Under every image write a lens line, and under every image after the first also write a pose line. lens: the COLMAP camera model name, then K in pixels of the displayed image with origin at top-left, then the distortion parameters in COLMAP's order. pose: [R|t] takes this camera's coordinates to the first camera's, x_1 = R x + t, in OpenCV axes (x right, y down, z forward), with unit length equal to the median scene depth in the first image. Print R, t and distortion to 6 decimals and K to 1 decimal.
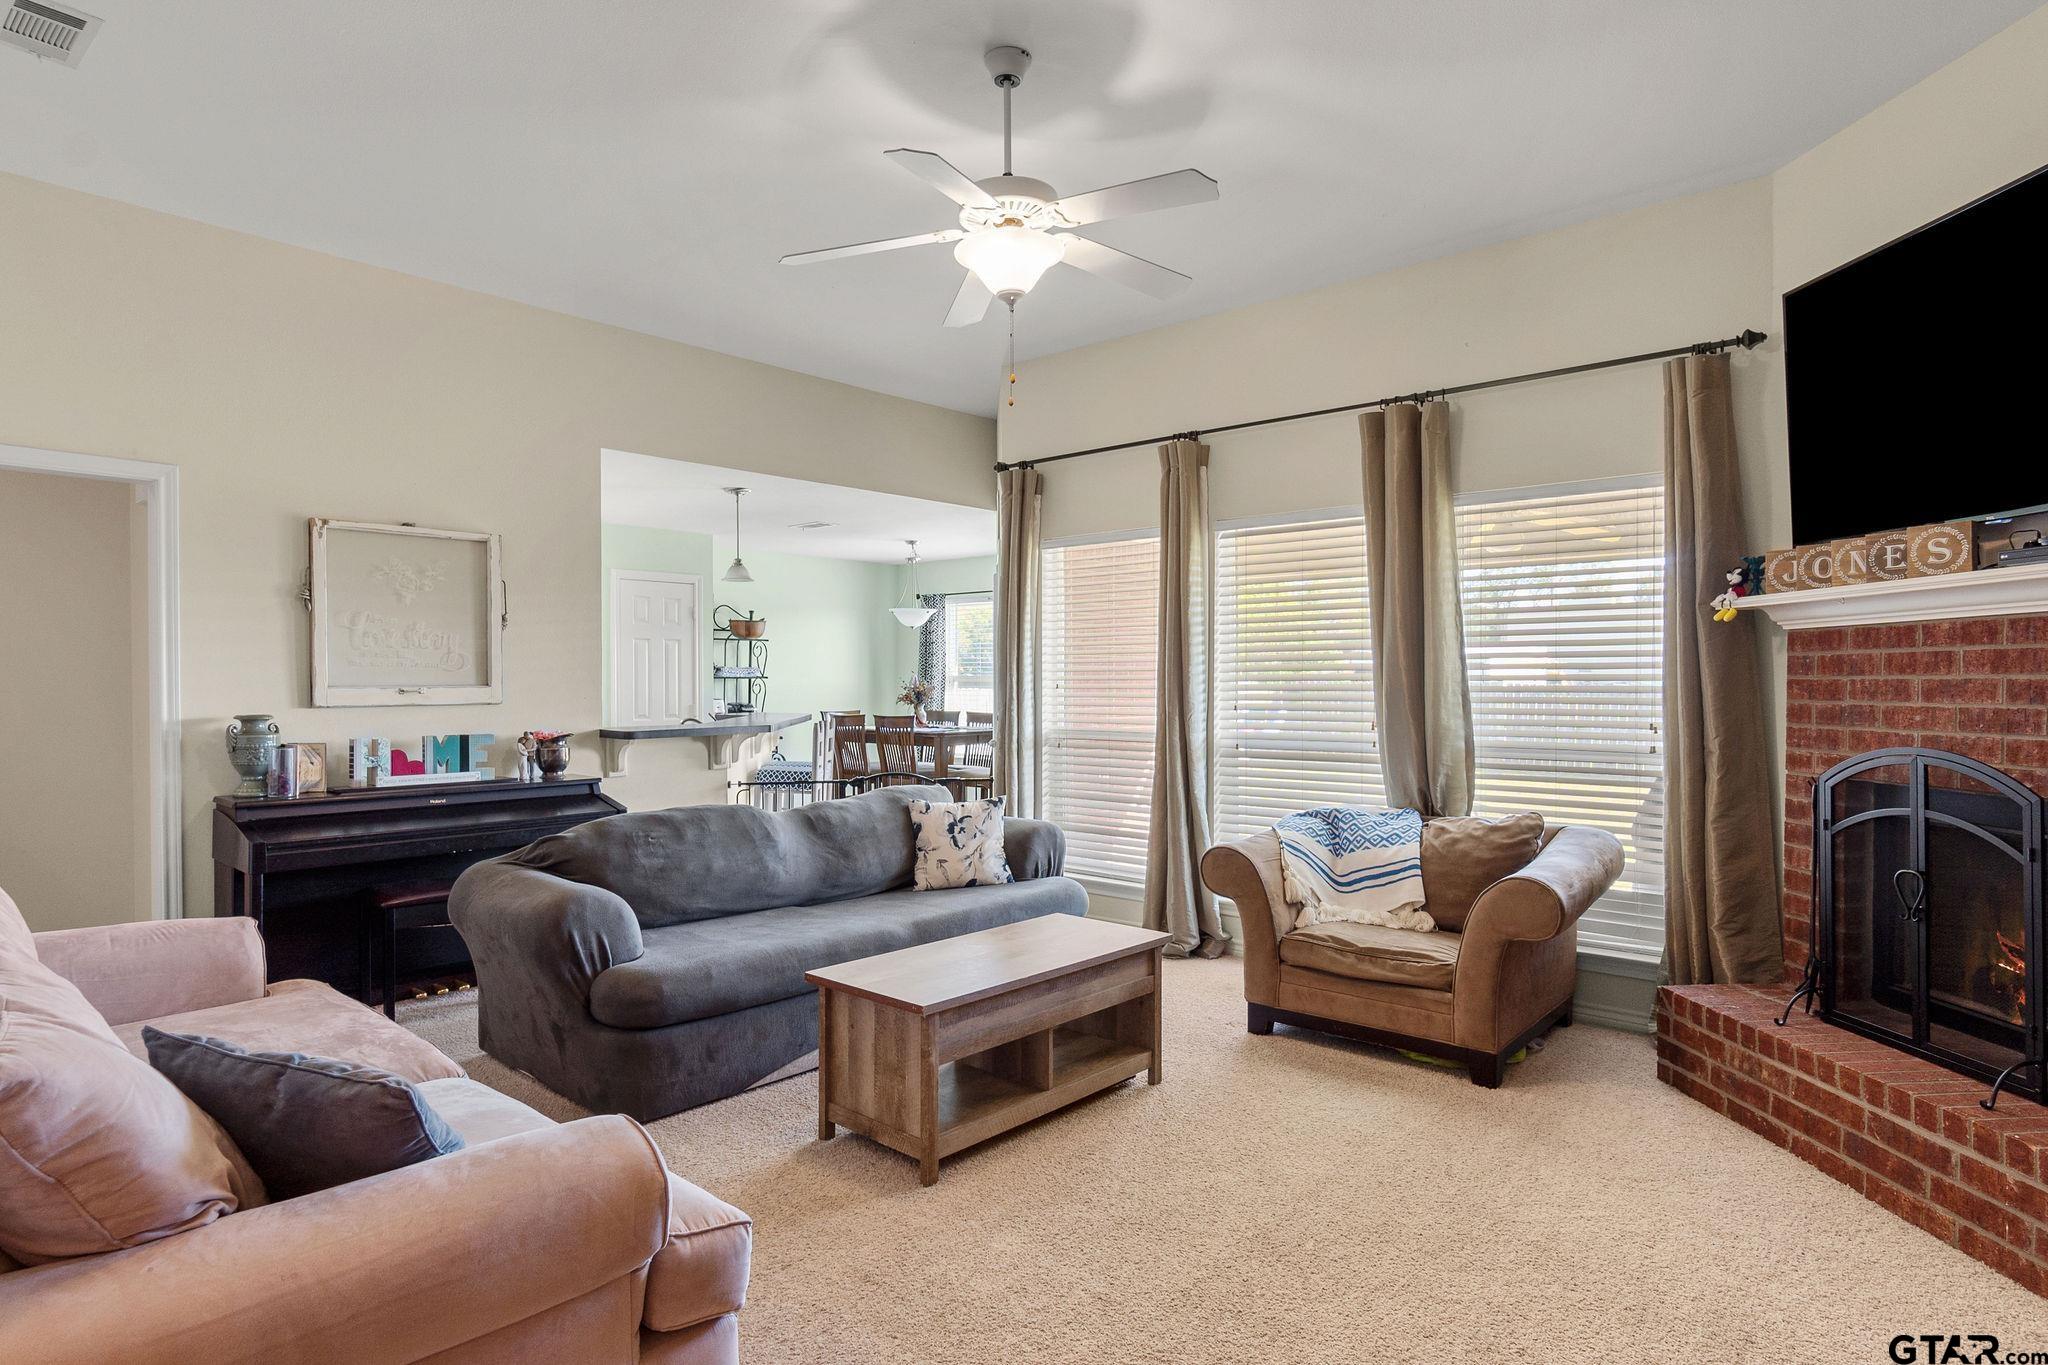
lens RADIAL K [[1092.6, 0, 1024.4], [0, 1092.6, 689.6], [0, 0, 1]] dist [-0.013607, 0.006351]
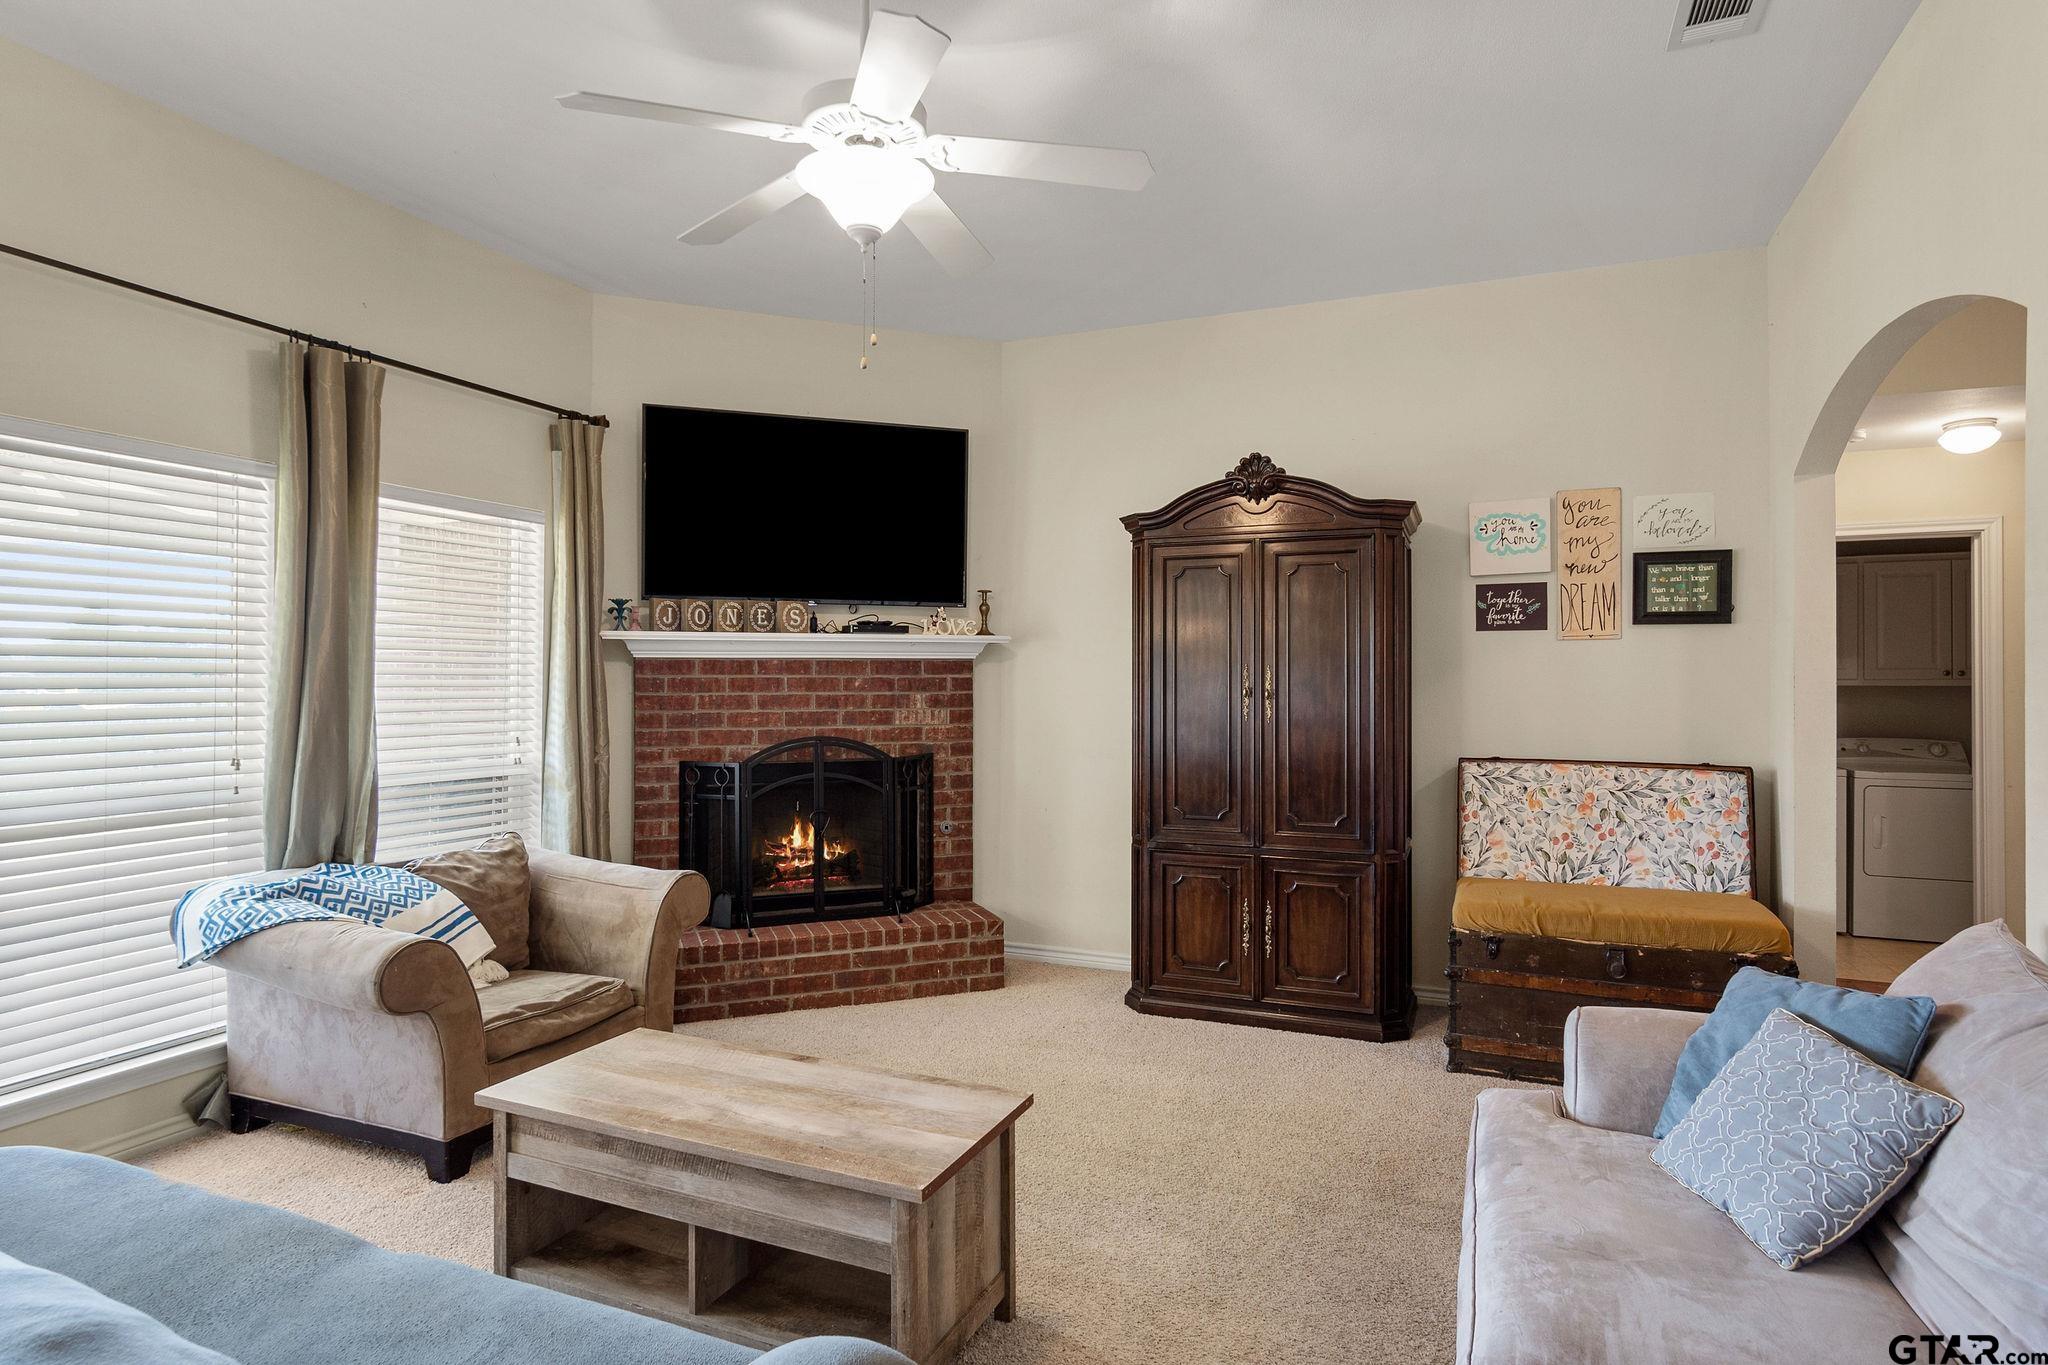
lens RADIAL K [[1092.6, 0, 1026.1], [0, 1092.6, 671.0], [0, 0, 1]] dist [-0.013607, 0.006351]
pose [[-0.311928, 0.006917, 0.950080, -0.580678], [0.006670, 0.999965, -0.005090, -0.024320], [-0.950082, 0.004750, -0.311963, 0.809034]]
